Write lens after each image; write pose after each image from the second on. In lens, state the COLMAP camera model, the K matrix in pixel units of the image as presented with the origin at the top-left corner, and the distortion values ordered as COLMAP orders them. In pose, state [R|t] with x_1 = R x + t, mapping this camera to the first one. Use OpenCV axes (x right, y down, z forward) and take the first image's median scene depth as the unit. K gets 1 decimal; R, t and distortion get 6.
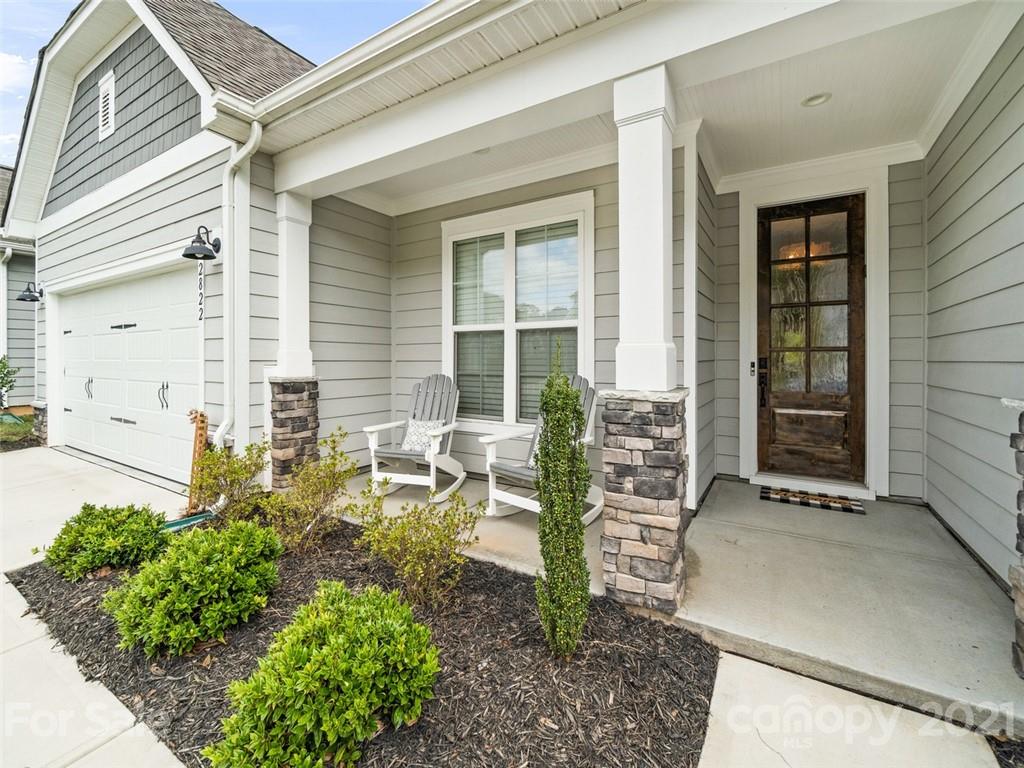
lens RADIAL K [[445.6, 0, 508.4], [0, 445.6, 357.9], [0, 0, 1]] dist [-0.007486, 0.001936]
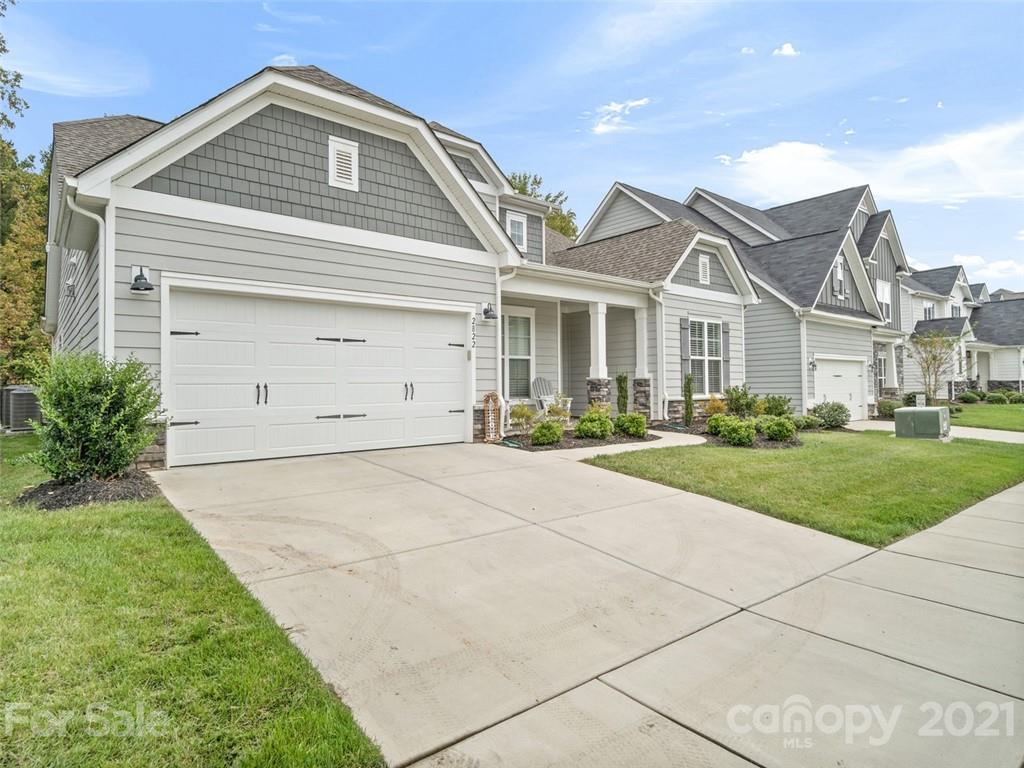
lens RADIAL K [[586.7, 0, 506.2], [0, 586.7, 376.7], [0, 0, 1]] dist [-0.011184, 0.001645]
pose [[0.312825, 0.013280, 0.949718, -2.972986], [0.011406, 0.999778, -0.017737, 0.085779], [-0.949742, 0.016381, 0.312604, 0.069729]]
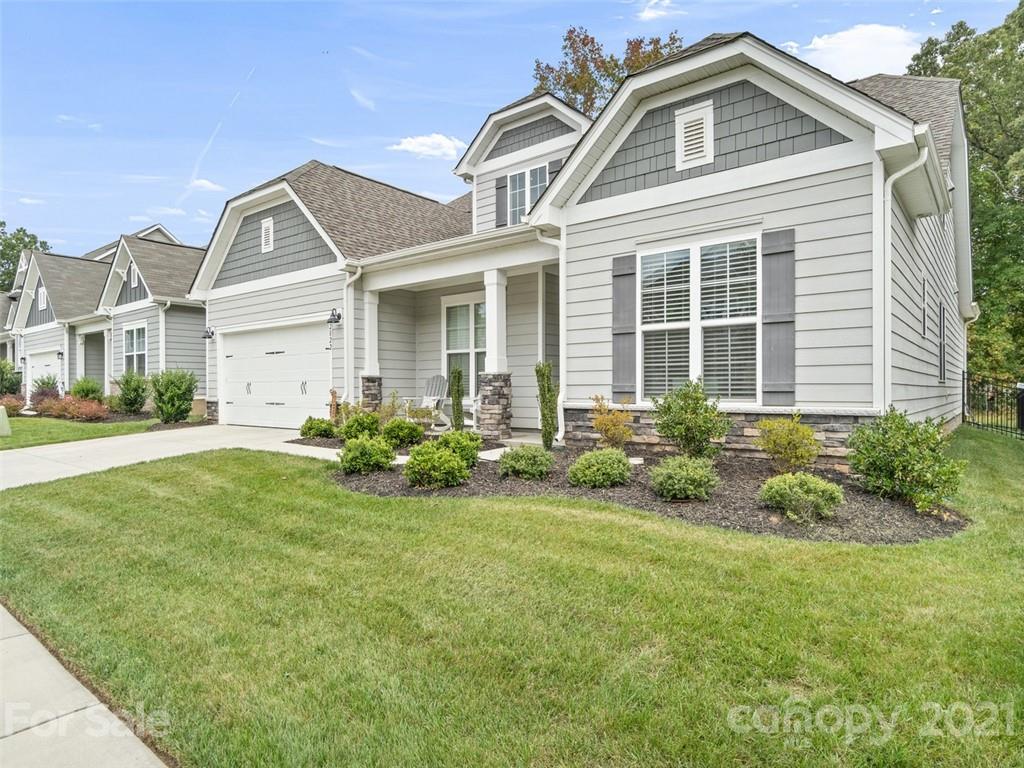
lens RADIAL K [[586.7, 0, 510.1], [0, 586.7, 386.1], [0, 0, 1]] dist [-0.011184, 0.001645]
pose [[0.993671, -0.004862, -0.112227, 0.497459], [0.004703, 0.999988, -0.001675, 0.100844], [0.112233, 0.001137, 0.993681, -1.722218]]
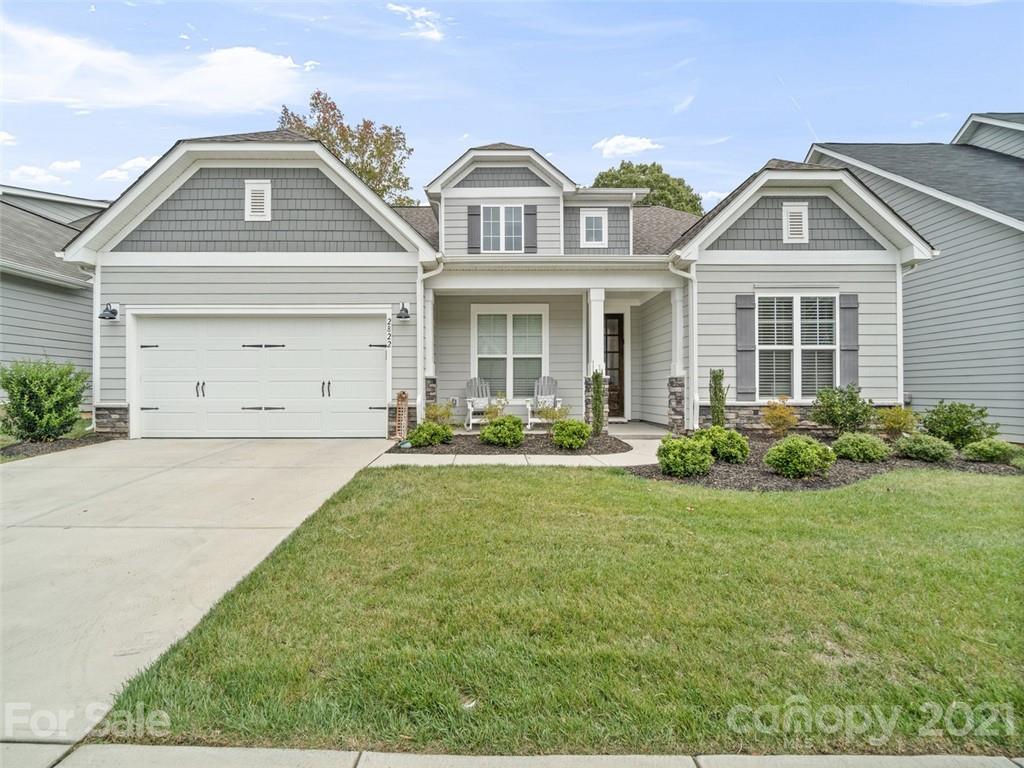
lens RADIAL K [[445.6, 0, 504.4], [0, 445.6, 387.5], [0, 0, 1]] dist [-0.007486, 0.001936]
pose [[0.847546, 0.000096, 0.530722, -1.276404], [0.001773, 0.999994, -0.003013, 0.099901], [-0.530719, 0.003495, 0.847541, -0.941328]]
